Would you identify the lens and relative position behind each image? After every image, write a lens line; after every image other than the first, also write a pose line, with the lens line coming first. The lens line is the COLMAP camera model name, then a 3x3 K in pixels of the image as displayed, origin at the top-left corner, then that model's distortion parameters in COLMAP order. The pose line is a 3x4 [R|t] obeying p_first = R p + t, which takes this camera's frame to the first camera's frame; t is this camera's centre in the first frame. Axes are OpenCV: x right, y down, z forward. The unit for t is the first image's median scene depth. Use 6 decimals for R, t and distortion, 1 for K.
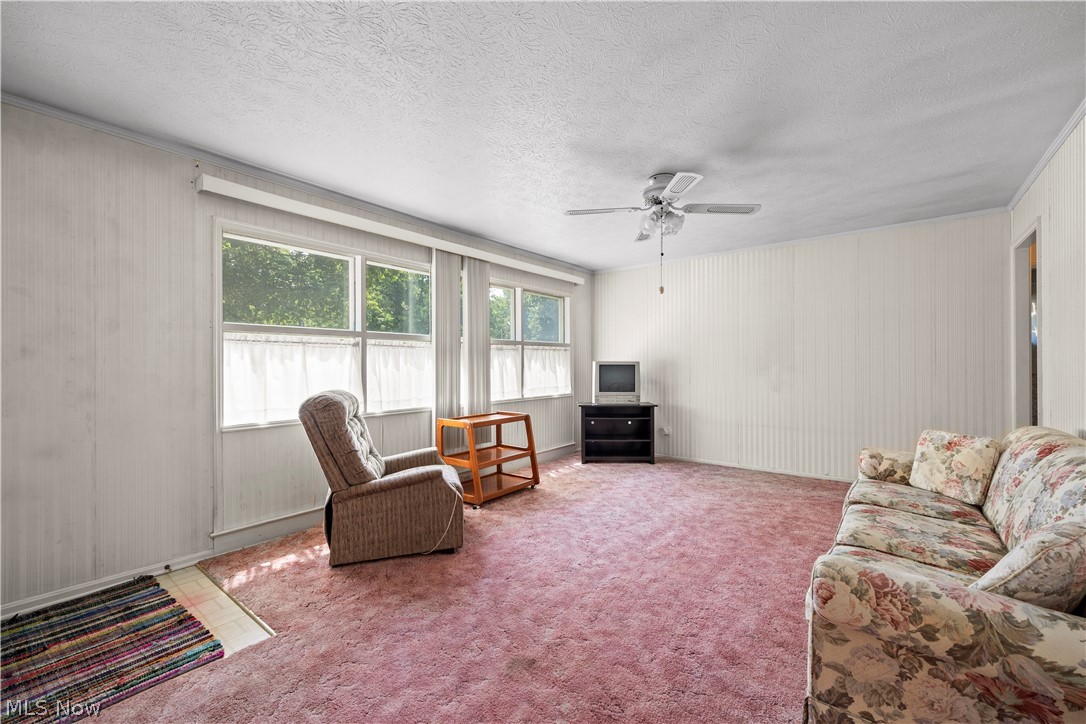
lens RADIAL K [[430.7, 0, 545.5], [0, 430.7, 363.8], [0, 0, 1]] dist [0.002090, 0.000055]
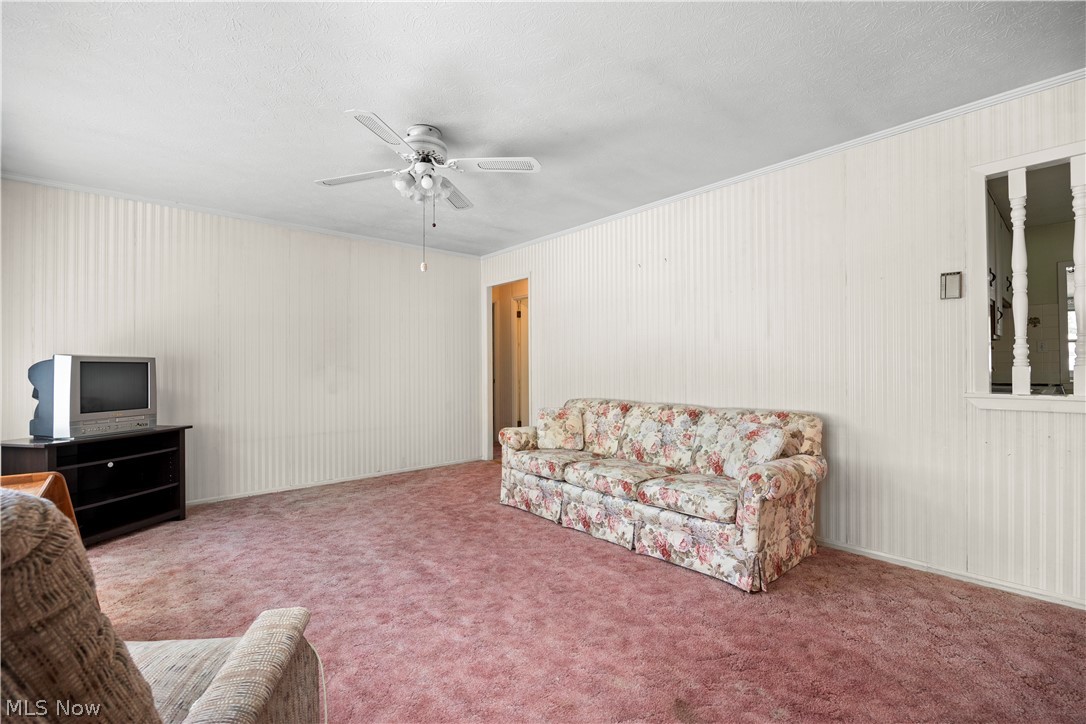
lens RADIAL K [[470.7, 0, 539.0], [0, 470.7, 363.7], [0, 0, 1]] dist [-0.020715, 0.000059]
pose [[0.190380, 0.008445, 0.981674, -0.433406], [0.001734, 0.999959, -0.008939, 0.013938], [-0.981709, 0.003404, 0.190358, 0.478855]]
